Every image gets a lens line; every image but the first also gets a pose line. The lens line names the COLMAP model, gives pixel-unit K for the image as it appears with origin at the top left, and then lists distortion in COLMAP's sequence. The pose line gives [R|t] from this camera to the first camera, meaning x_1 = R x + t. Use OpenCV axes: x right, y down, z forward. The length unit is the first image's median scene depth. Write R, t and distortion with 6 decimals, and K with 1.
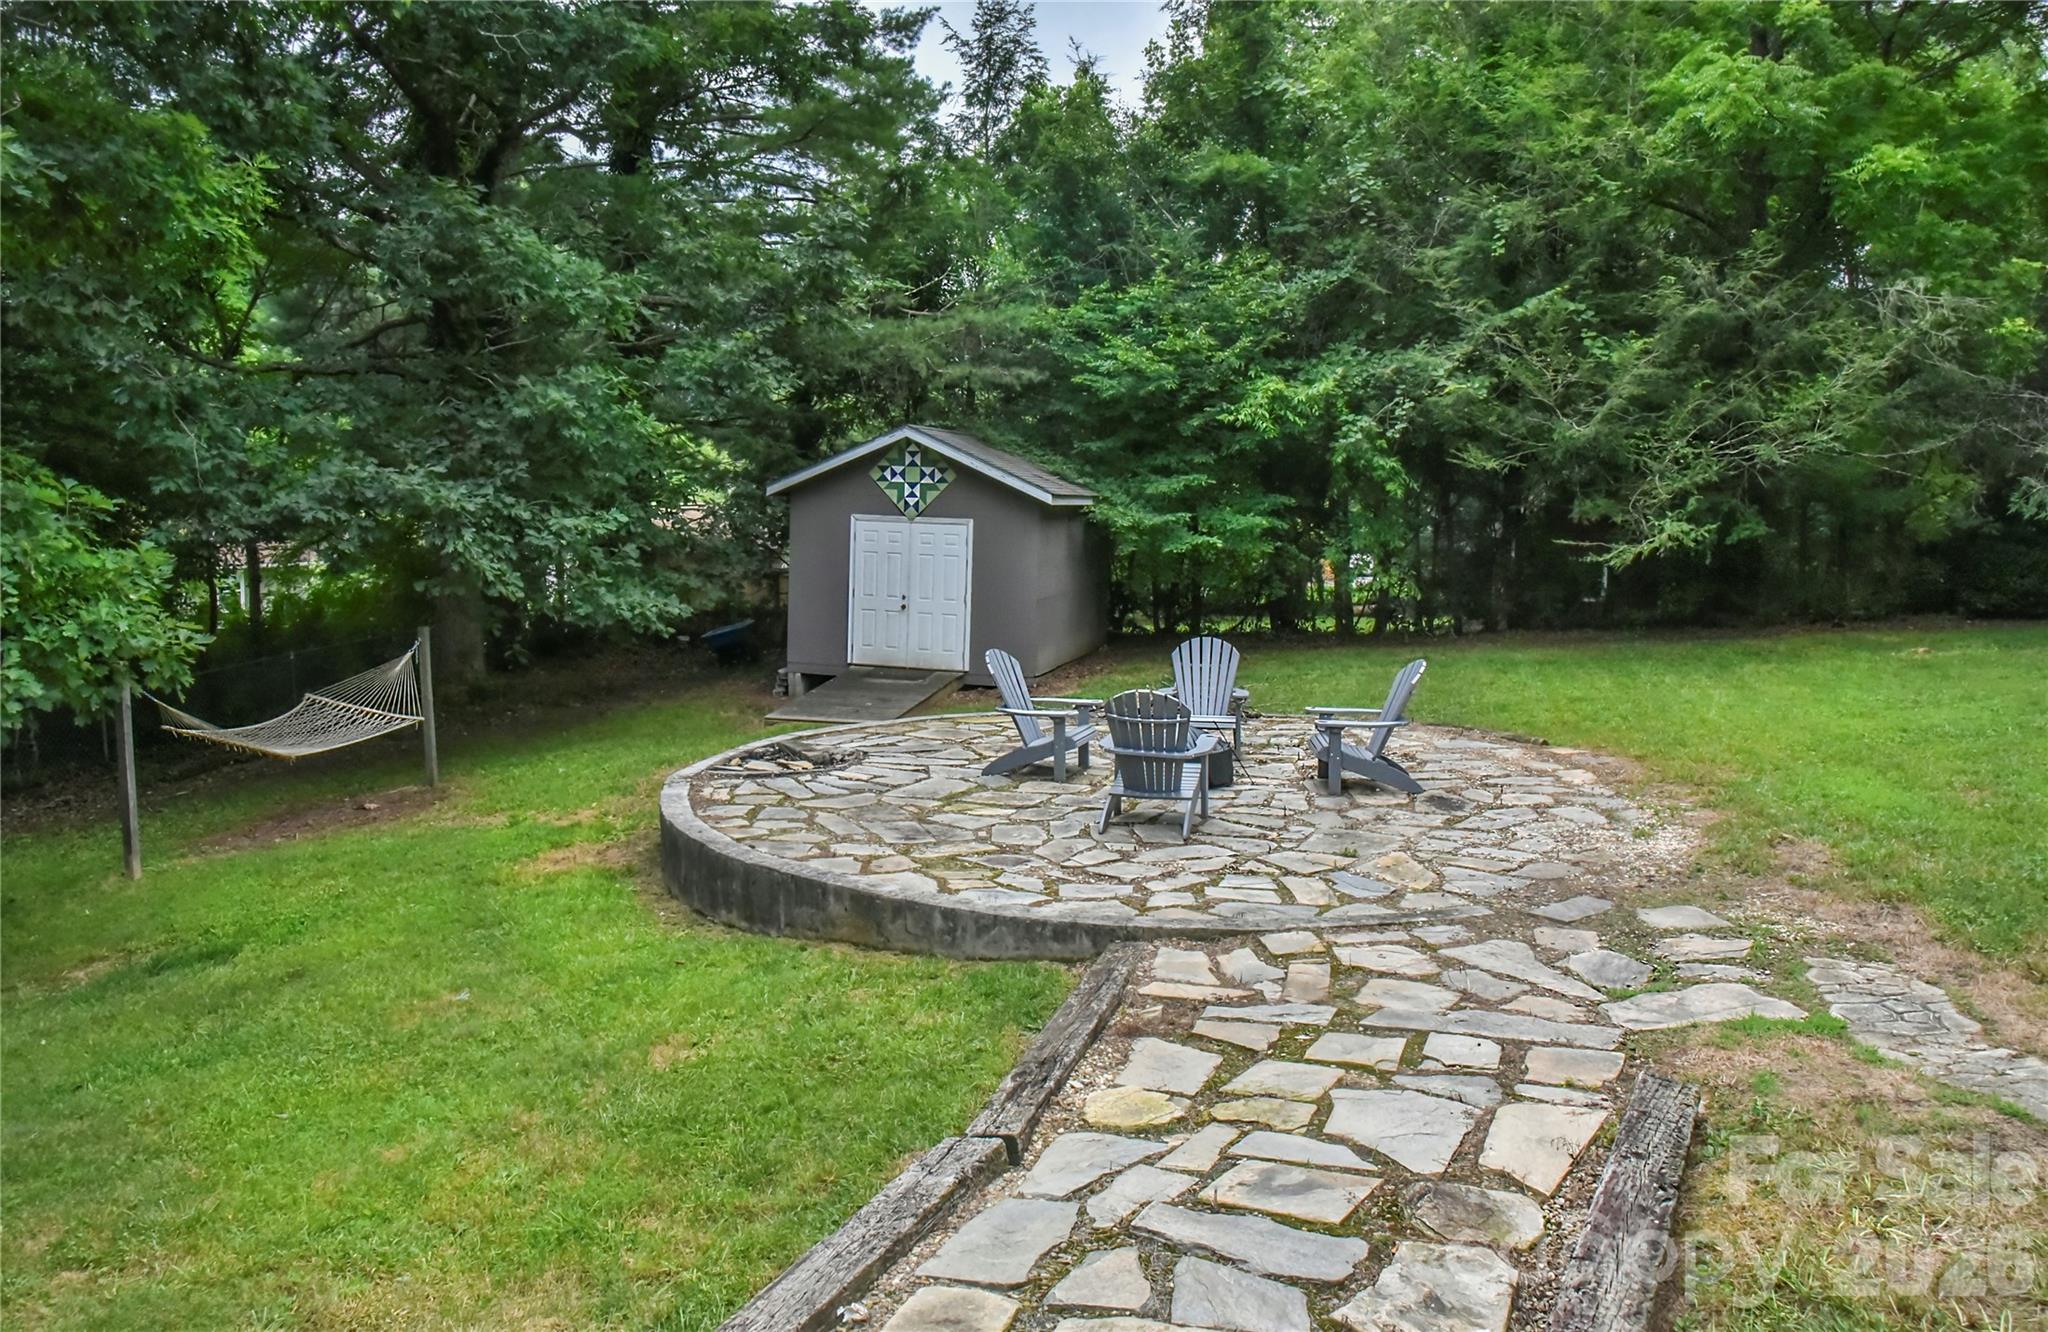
lens RADIAL K [[1498.1, 0, 1043.0], [0, 1498.1, 624.2], [0, 0, 1]] dist [-0.065987, 0.002922]
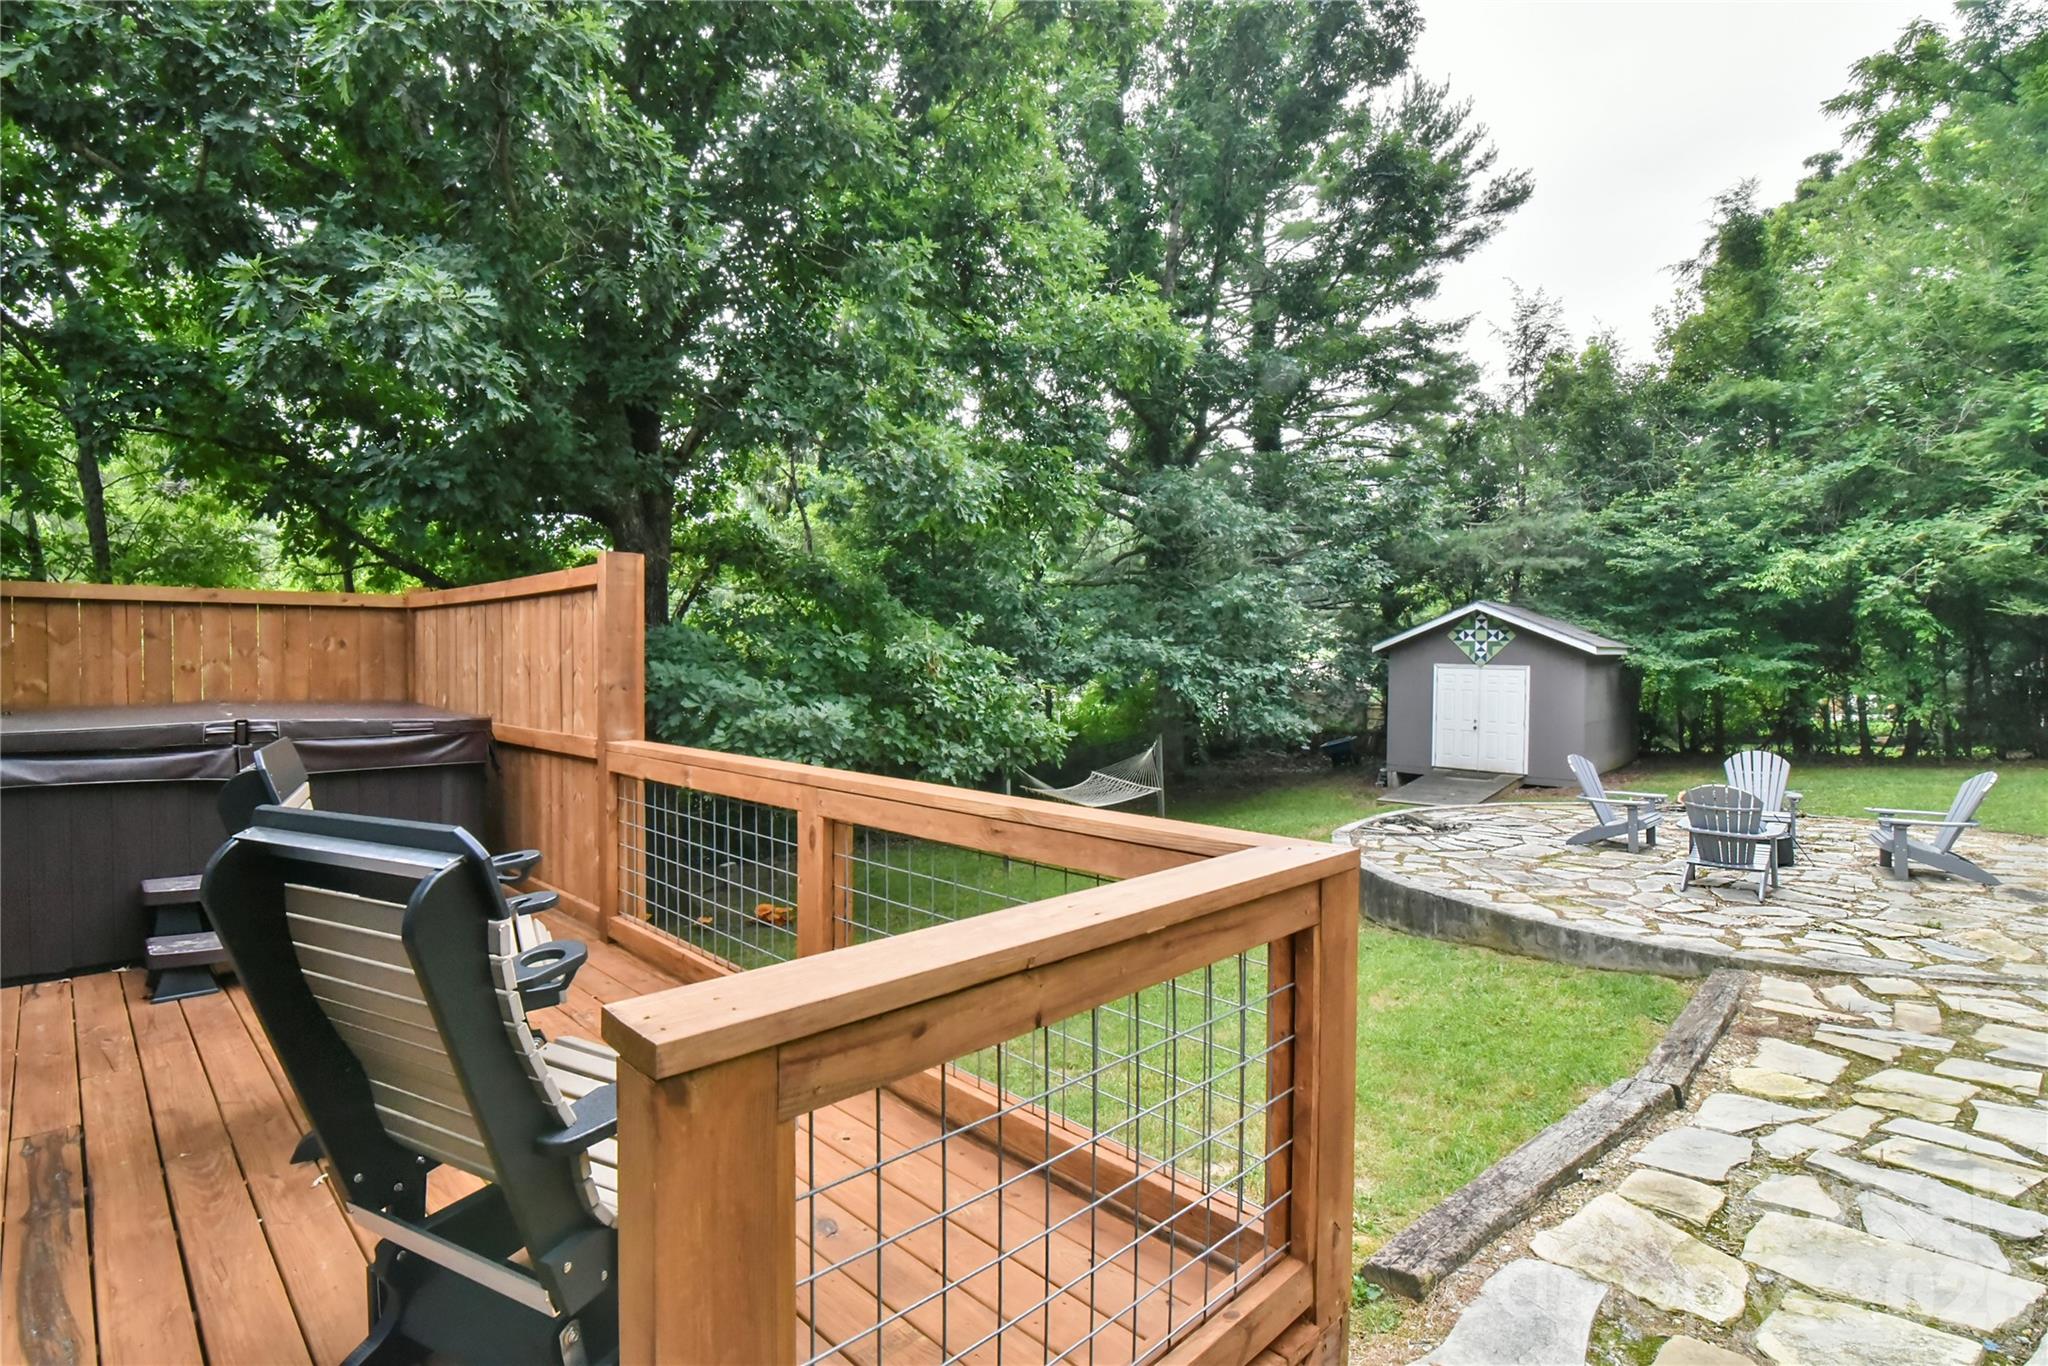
lens RADIAL K [[980.1, 0, 984.7], [0, 980.1, 665.7], [0, 0, 1]] dist [-0.015730, 0.001074]
pose [[0.868459, -0.015643, -0.495514, -0.038200], [-0.023752, 0.997041, -0.073105, 0.008785], [0.495192, 0.075258, 0.865518, -0.045238]]
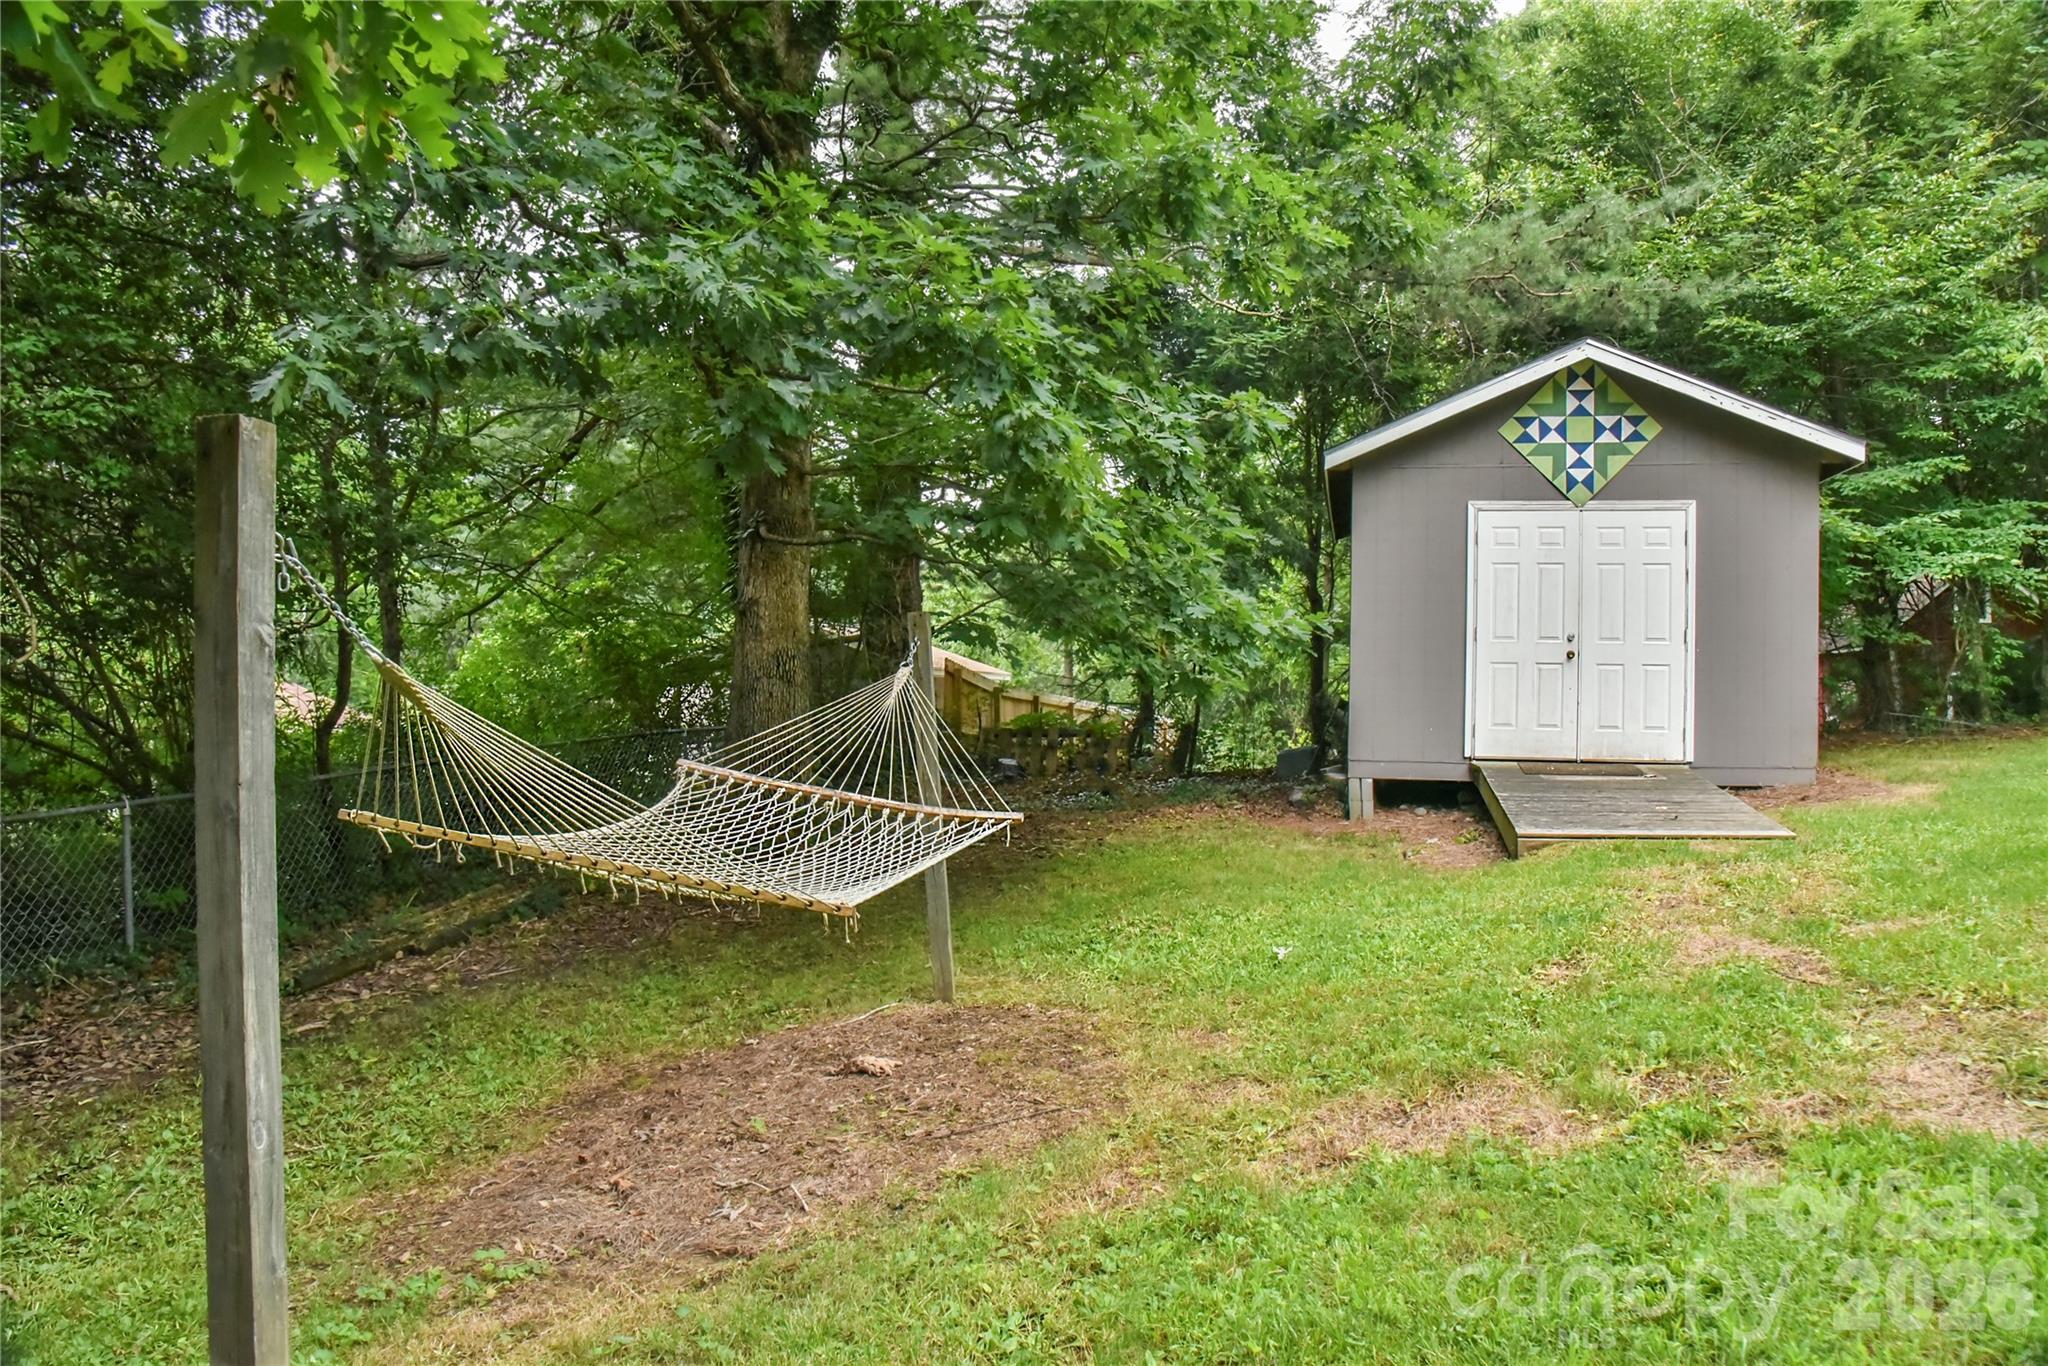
lens RADIAL K [[1415.9, 0, 1027.8], [0, 1415.9, 684.7], [0, 0, 1]] dist [-0.057855, -0.002041]
pose [[0.999798, -0.020037, -0.001599, -0.312997], [0.019821, 0.995983, -0.087316, 0.044227], [0.003342, 0.087267, 0.996179, 0.475204]]
